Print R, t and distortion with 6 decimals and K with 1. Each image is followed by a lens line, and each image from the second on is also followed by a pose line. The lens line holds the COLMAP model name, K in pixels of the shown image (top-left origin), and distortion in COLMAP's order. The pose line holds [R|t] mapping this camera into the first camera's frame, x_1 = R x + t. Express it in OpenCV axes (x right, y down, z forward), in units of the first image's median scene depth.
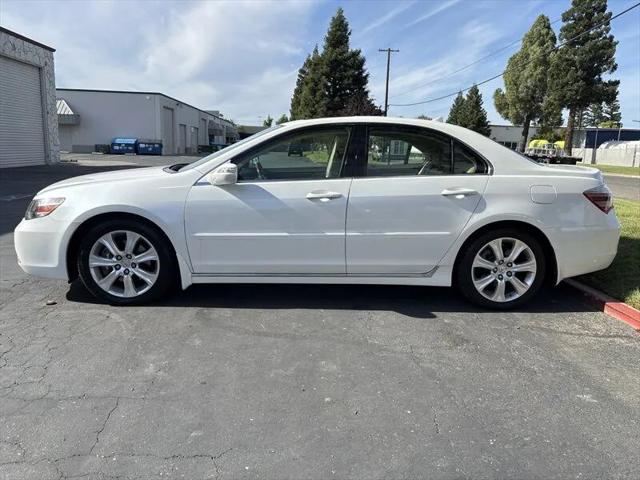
lens RADIAL K [[495.7, 0, 321.6], [0, 495.7, 246.6], [0, 0, 1]] dist [0.006453, -0.011717]
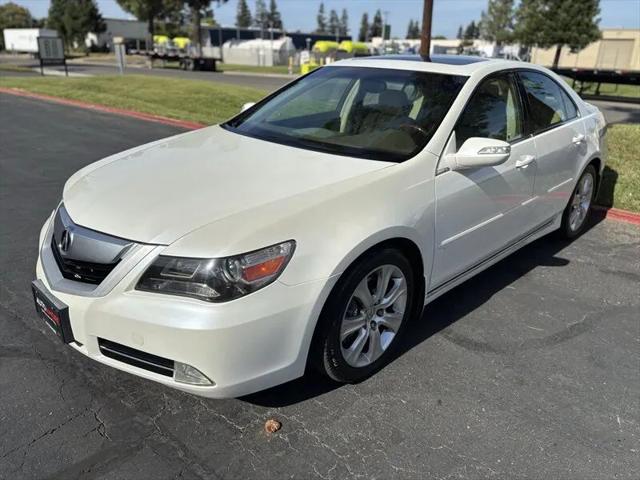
lens RADIAL K [[495.2, 0, 328.2], [0, 495.2, 239.6], [0, 0, 1]] dist [0.007347, -0.009113]
pose [[0.712434, -0.251688, 0.655050, -0.076824], [0.127131, 0.964313, 0.232246, -0.019857], [-0.690127, -0.082183, 0.719007, 0.054219]]
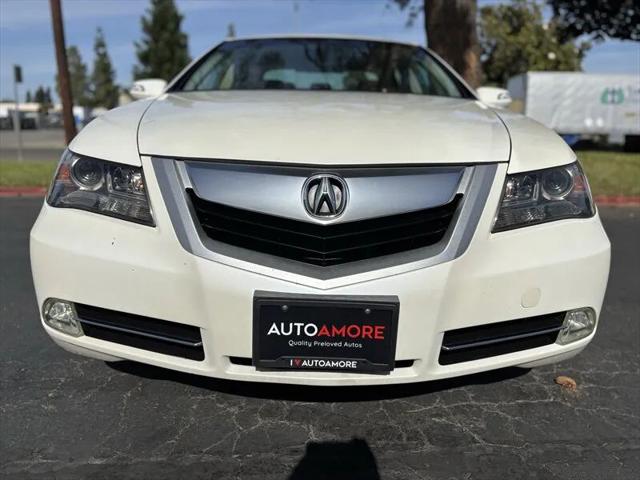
lens RADIAL K [[495.7, 0, 321.6], [0, 495.7, 246.6], [0, 0, 1]] dist [0.006453, -0.011717]
pose [[0.020893, -0.255059, 0.966700, -0.090929], [0.188881, 0.950506, 0.246704, -0.015339], [-0.981778, 0.177437, 0.068034, 0.110551]]
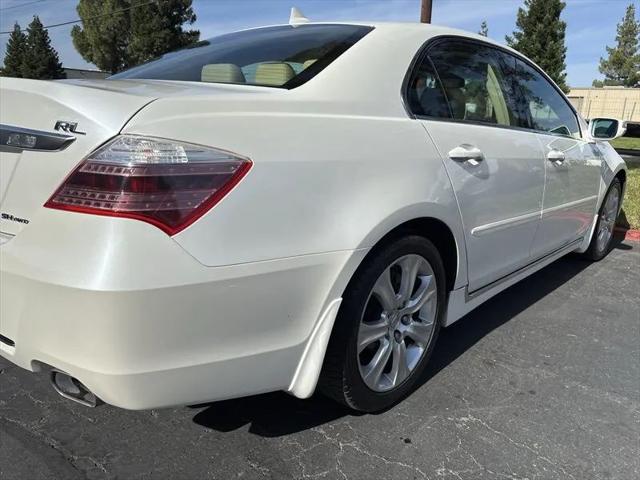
lens RADIAL K [[514.8, 0, 329.4], [0, 514.8, 248.1], [0, 0, 1]] dist [0.000734, -0.011279]
pose [[0.666728, -0.185693, 0.721797, -0.072596], [0.120666, 0.982582, 0.141324, -0.010439], [-0.735468, -0.007128, 0.677522, 0.065636]]
